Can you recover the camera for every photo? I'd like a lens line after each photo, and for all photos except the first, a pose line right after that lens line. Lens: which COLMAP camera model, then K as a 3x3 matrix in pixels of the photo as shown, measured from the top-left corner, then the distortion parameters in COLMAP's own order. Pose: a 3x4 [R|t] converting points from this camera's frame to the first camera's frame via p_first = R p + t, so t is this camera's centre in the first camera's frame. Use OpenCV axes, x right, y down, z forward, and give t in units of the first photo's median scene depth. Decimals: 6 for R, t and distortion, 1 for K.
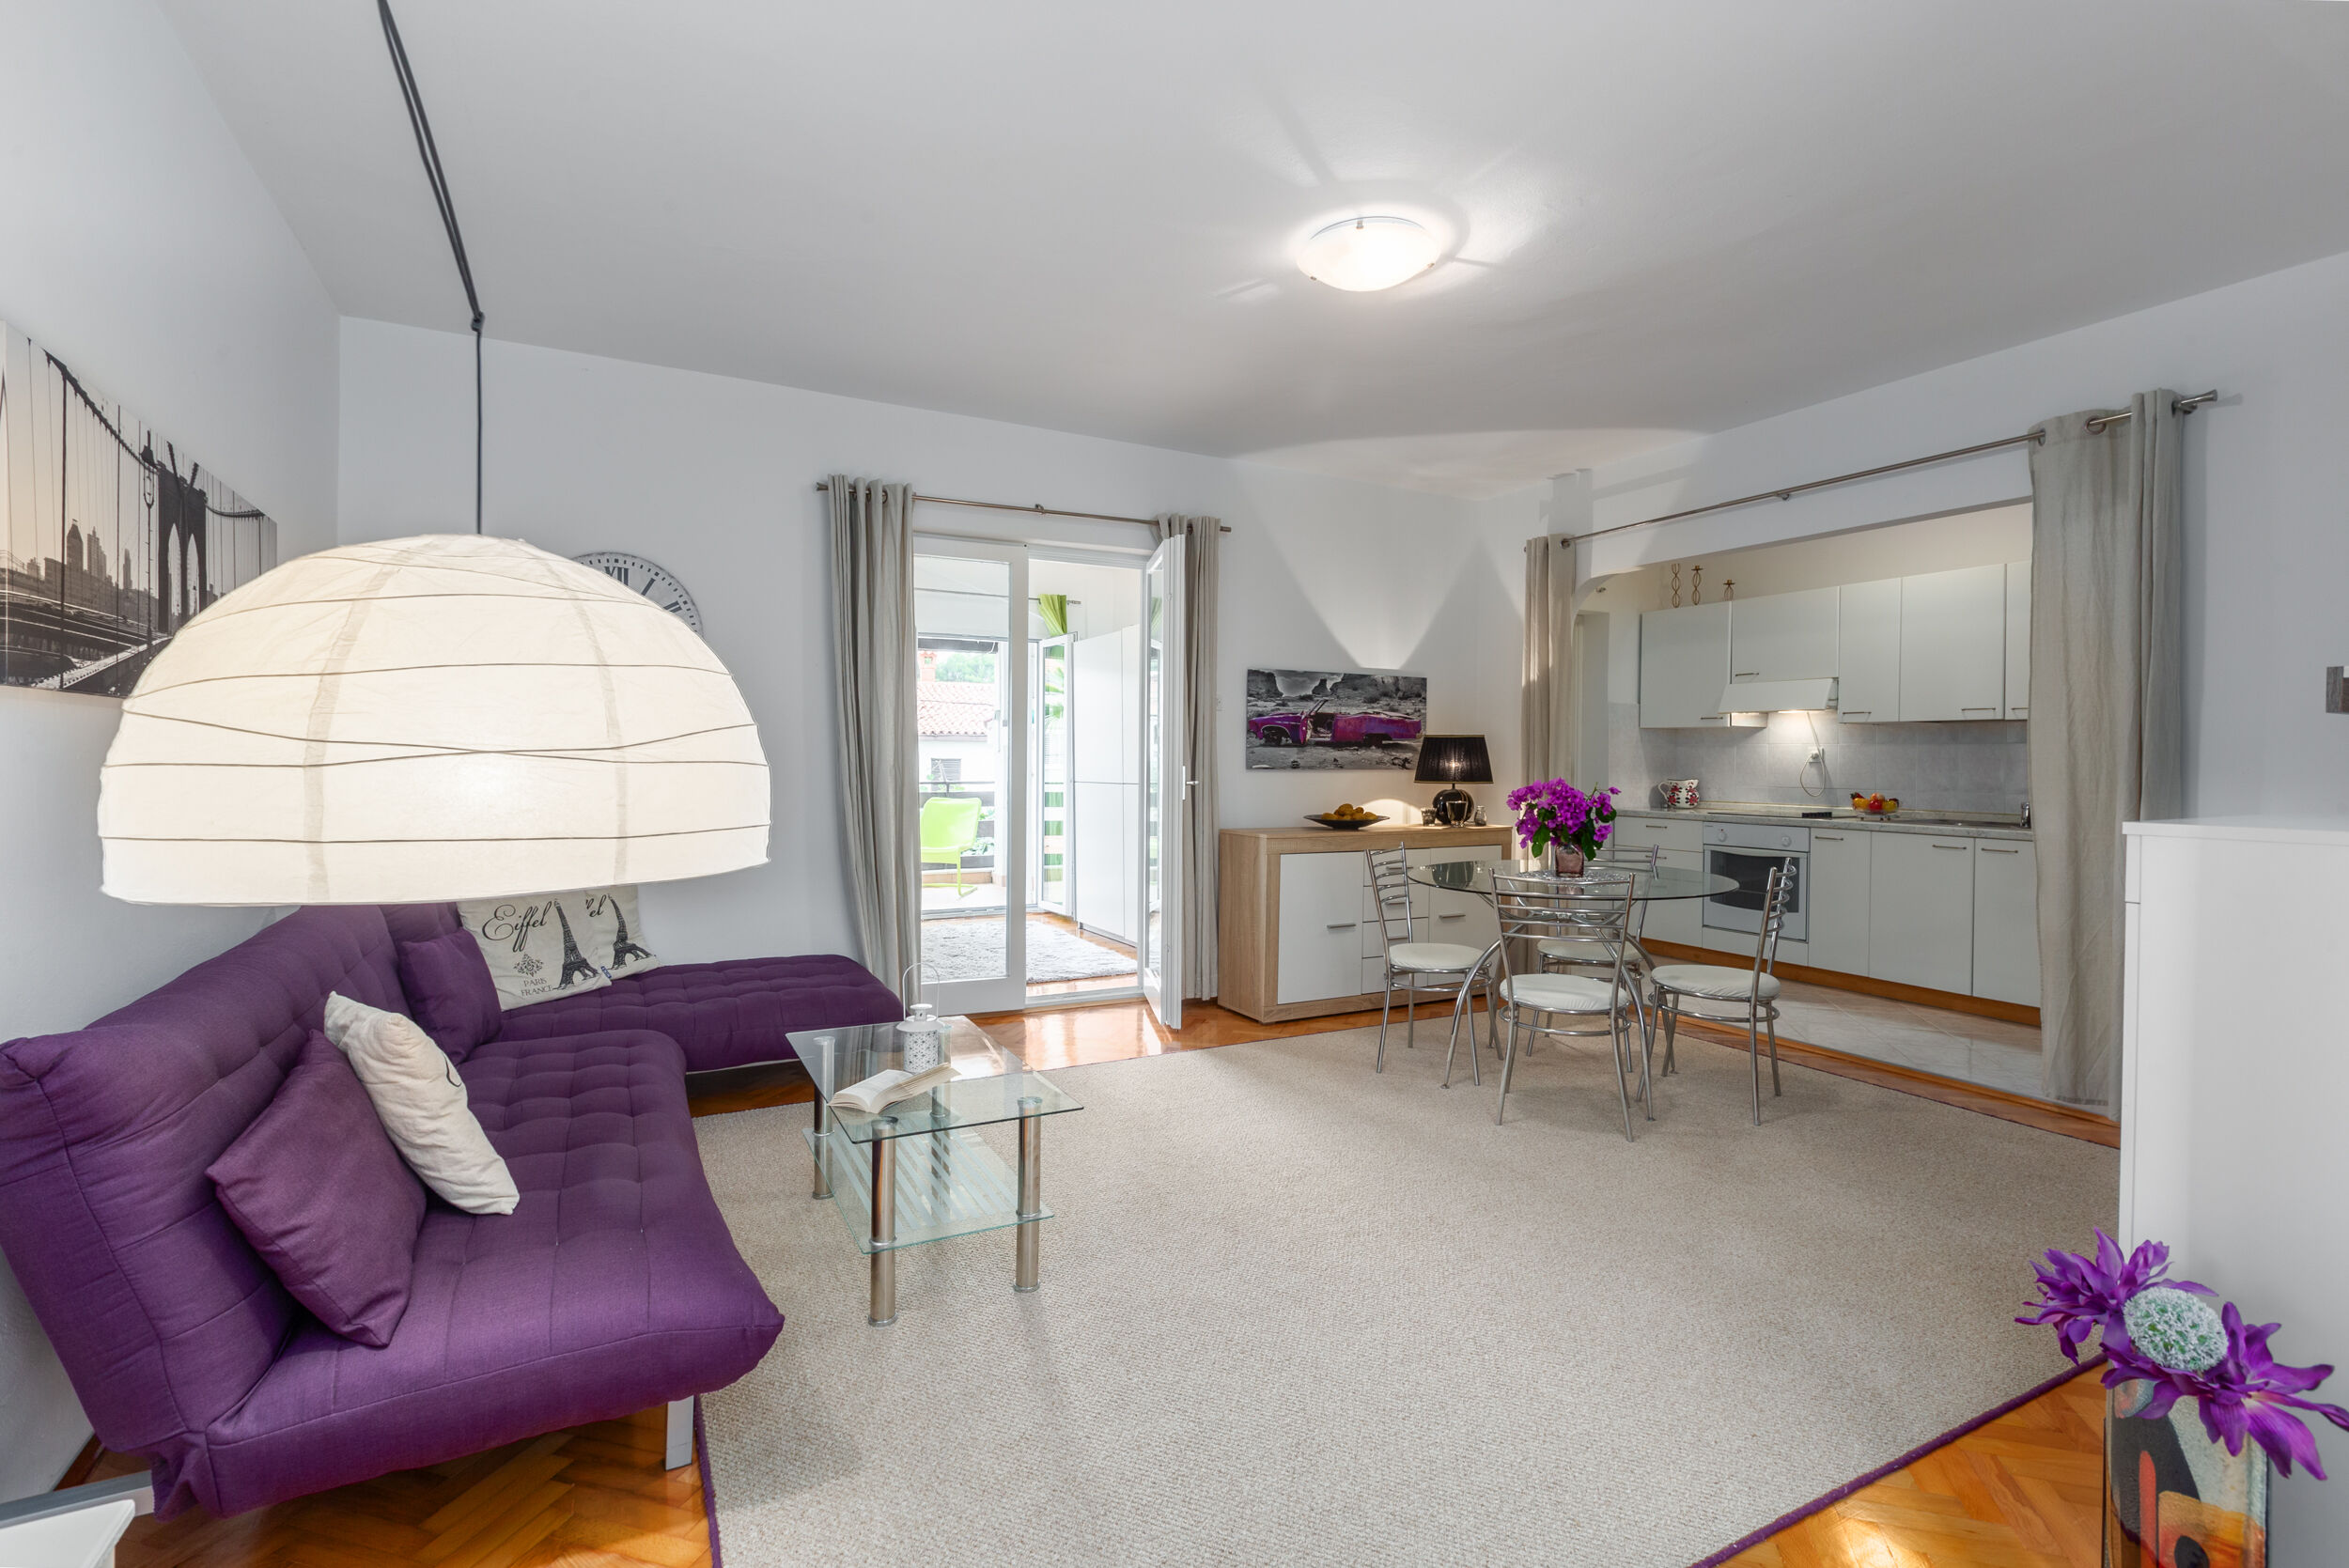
lens RADIAL K [[1083.7, 0, 1177.1], [0, 1083.7, 756.5], [0, 0, 1]] dist [0.001257, 0.000410]
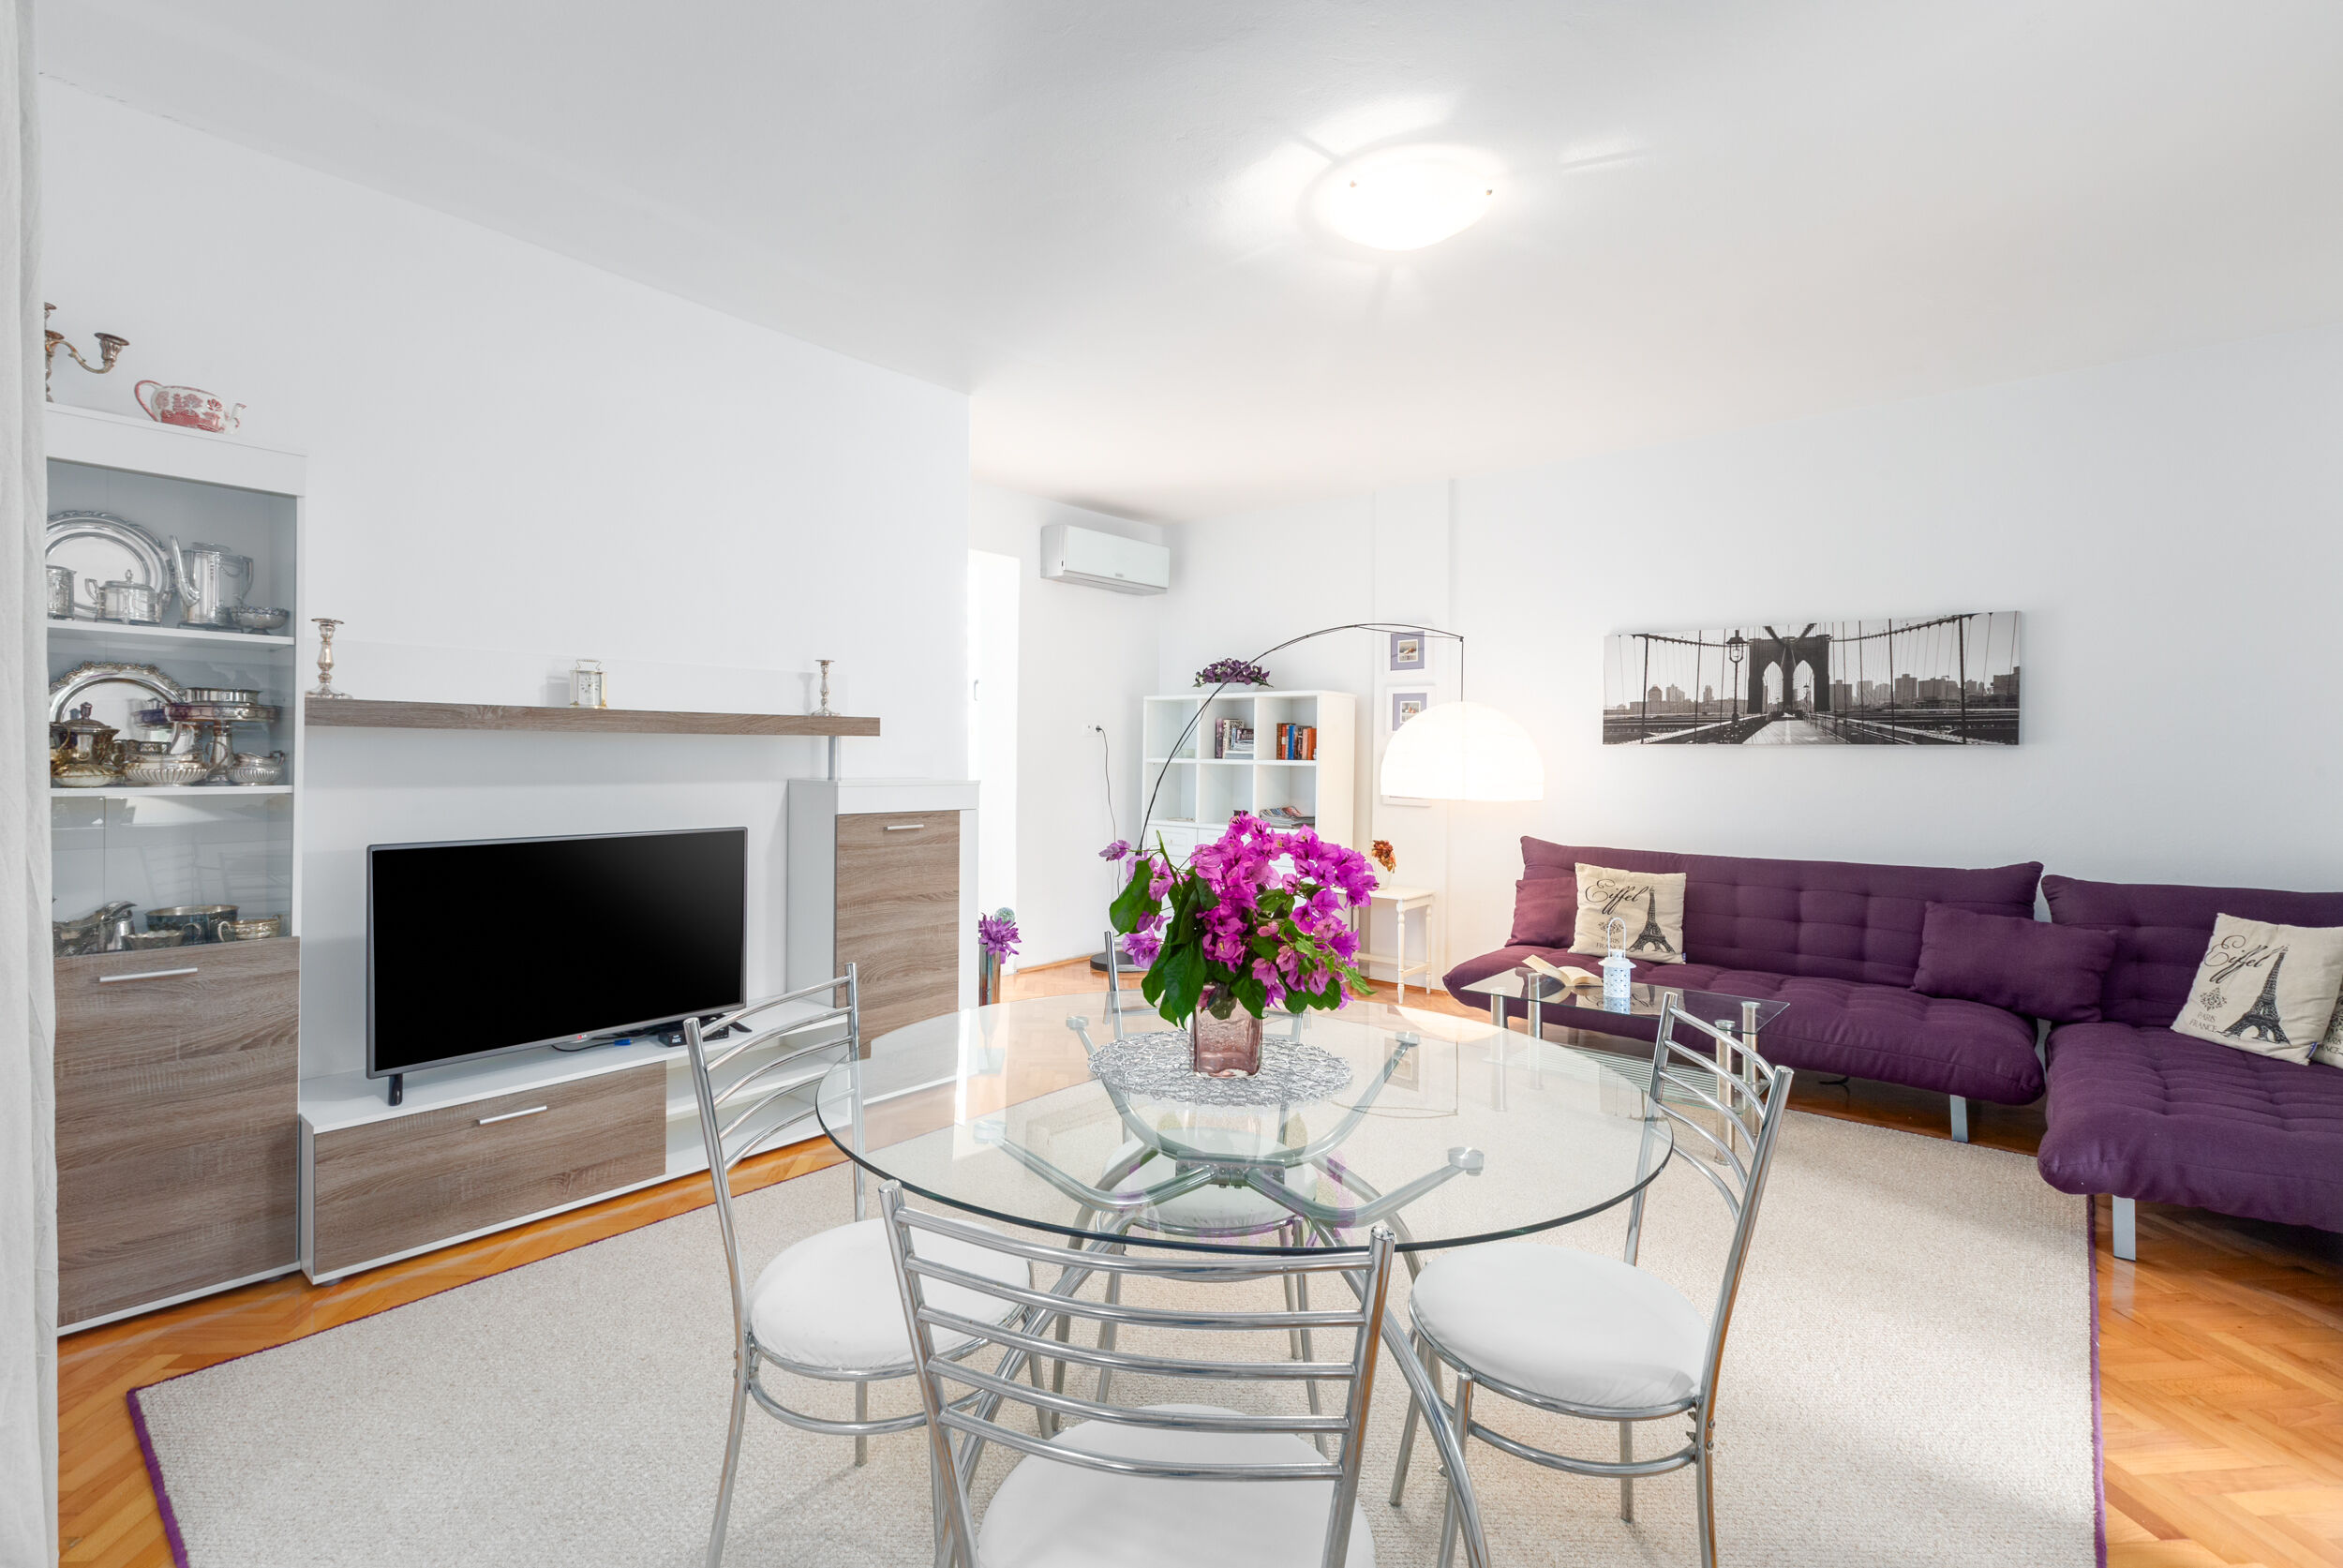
lens RADIAL K [[1081.0, 0, 1168.6], [0, 1081.0, 768.3], [0, 0, 1]] dist [0.001257, 0.000410]
pose [[-0.923974, -0.010925, -0.382299, 0.390891], [-0.016041, 0.999819, 0.010197, -0.002053], [0.382119, 0.015554, -0.923982, 0.984998]]
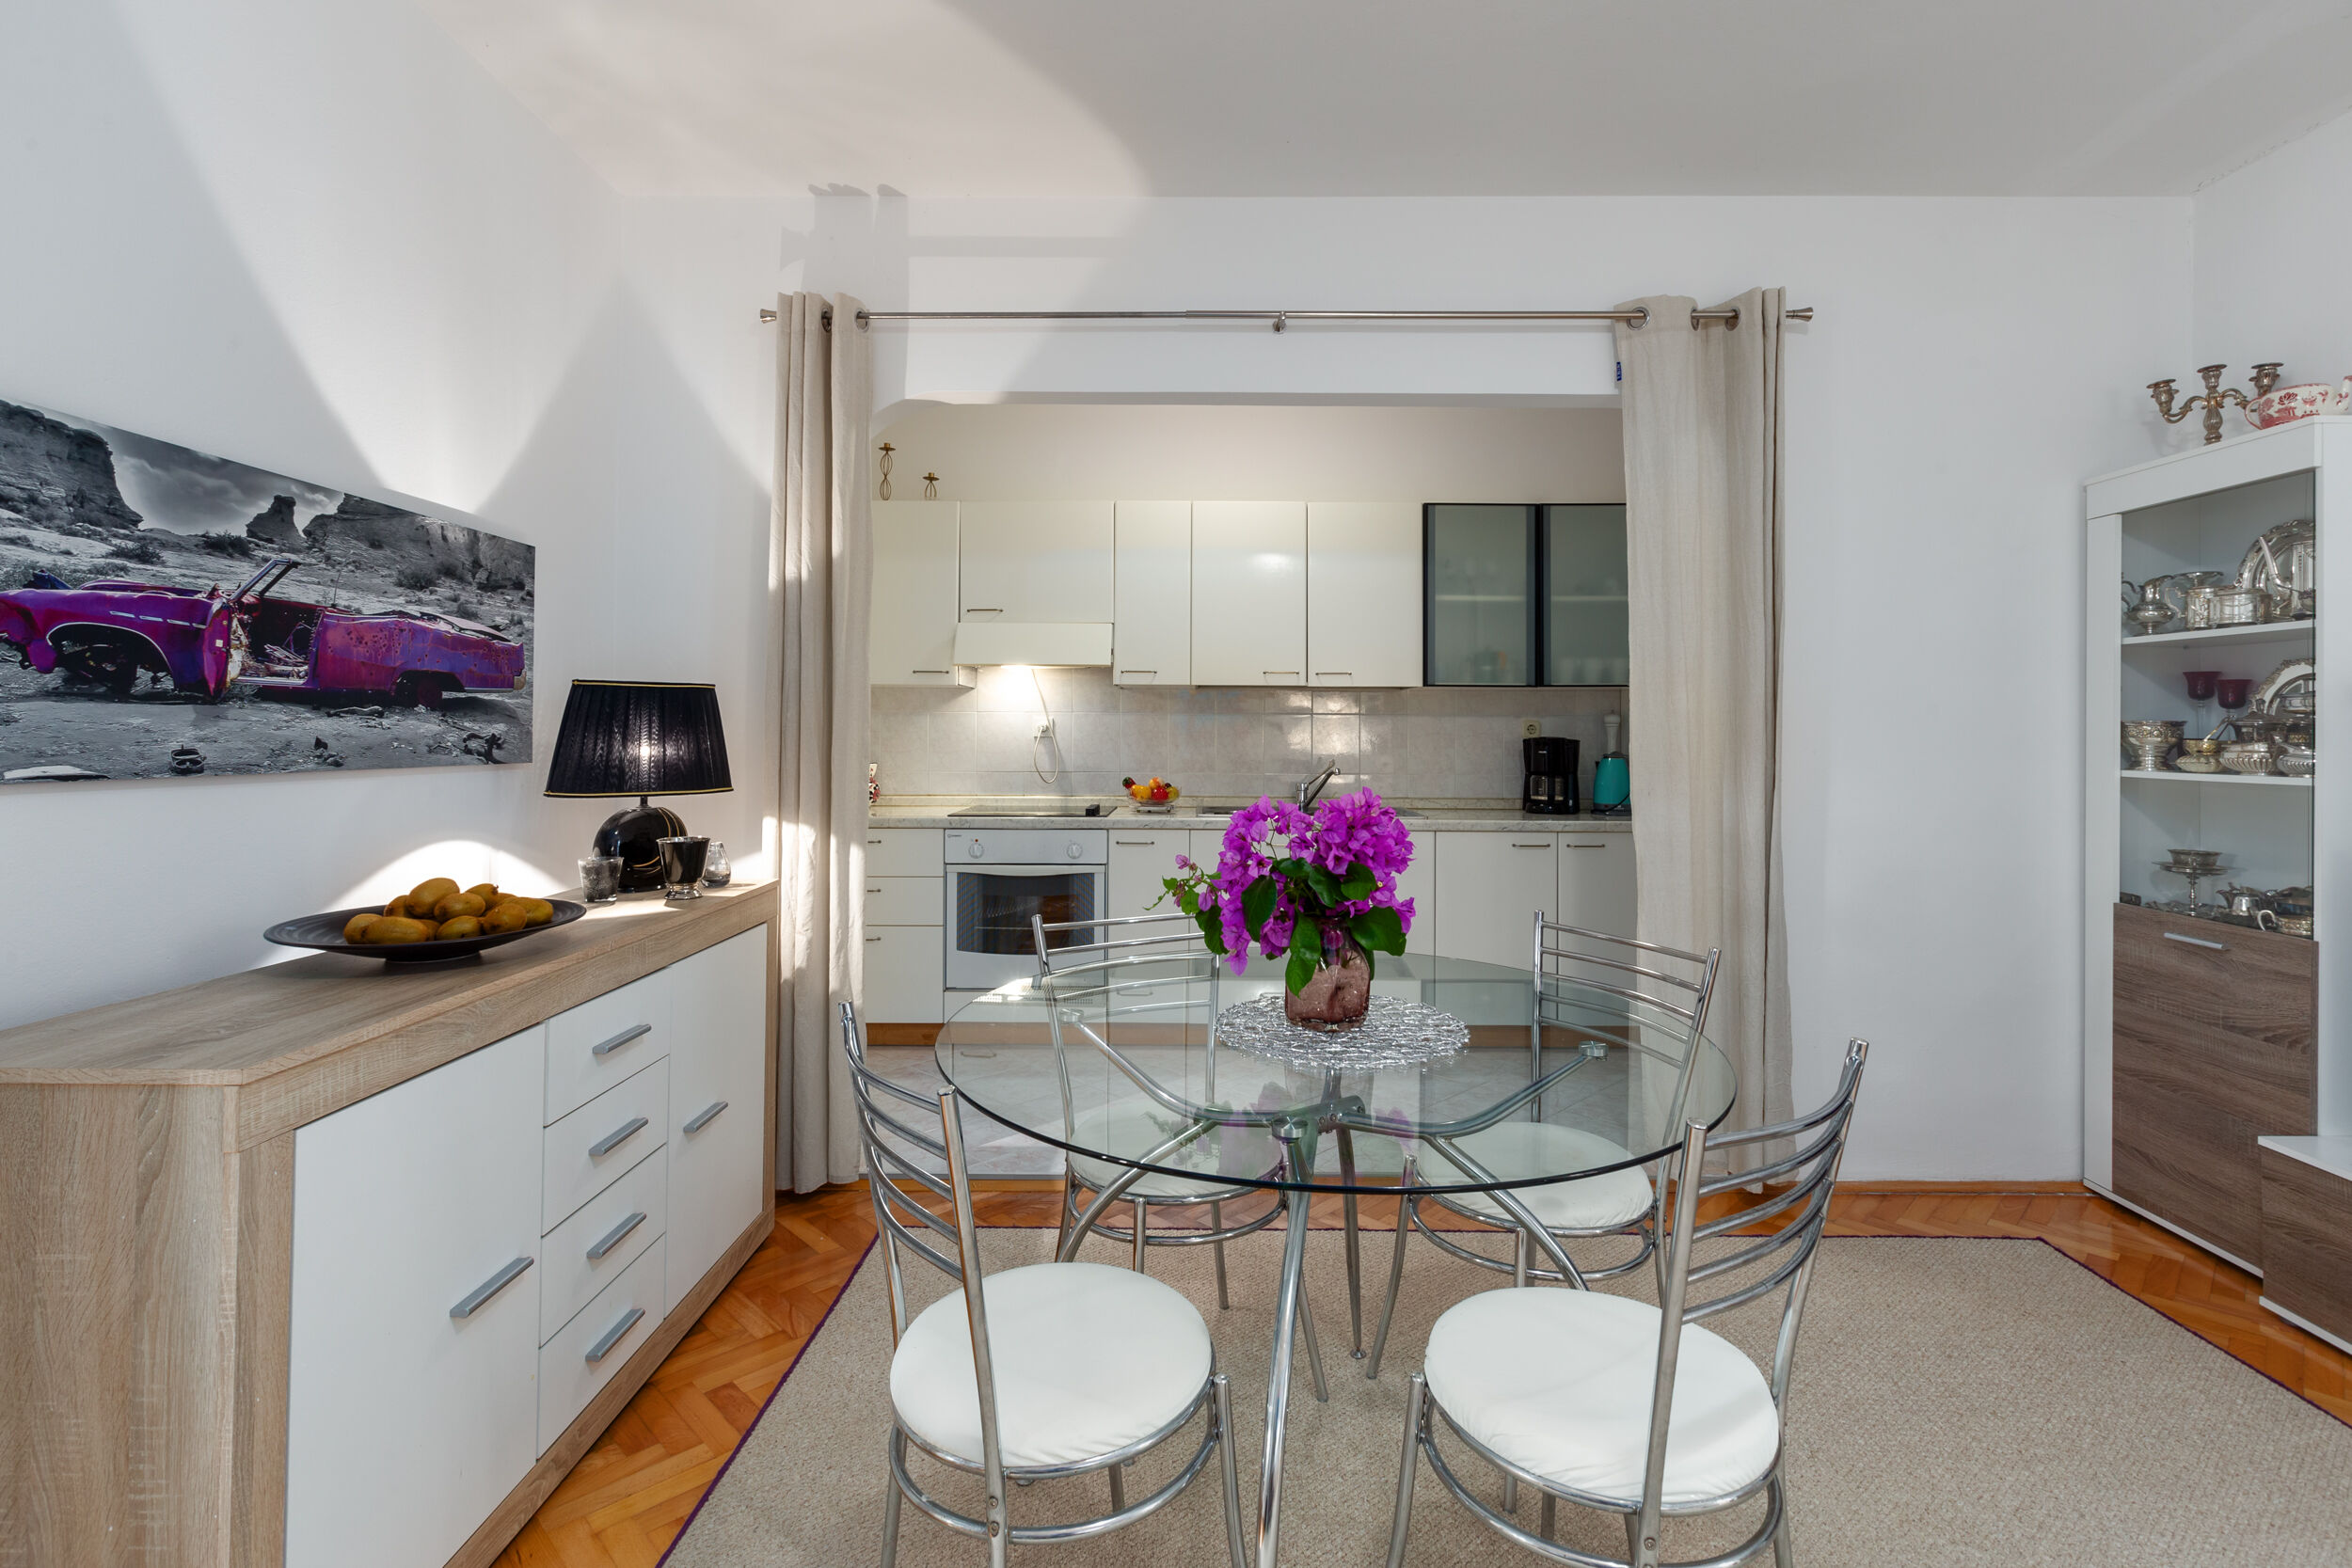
lens RADIAL K [[1085.0, 0, 1176.7], [0, 1085.0, 723.9], [0, 0, 1]] dist [0.001257, 0.000410]
pose [[0.480387, 0.002865, 0.877052, -0.023465], [-0.002691, 0.999995, -0.001793, -0.003128], [-0.877053, -0.001499, 0.480392, 0.613725]]
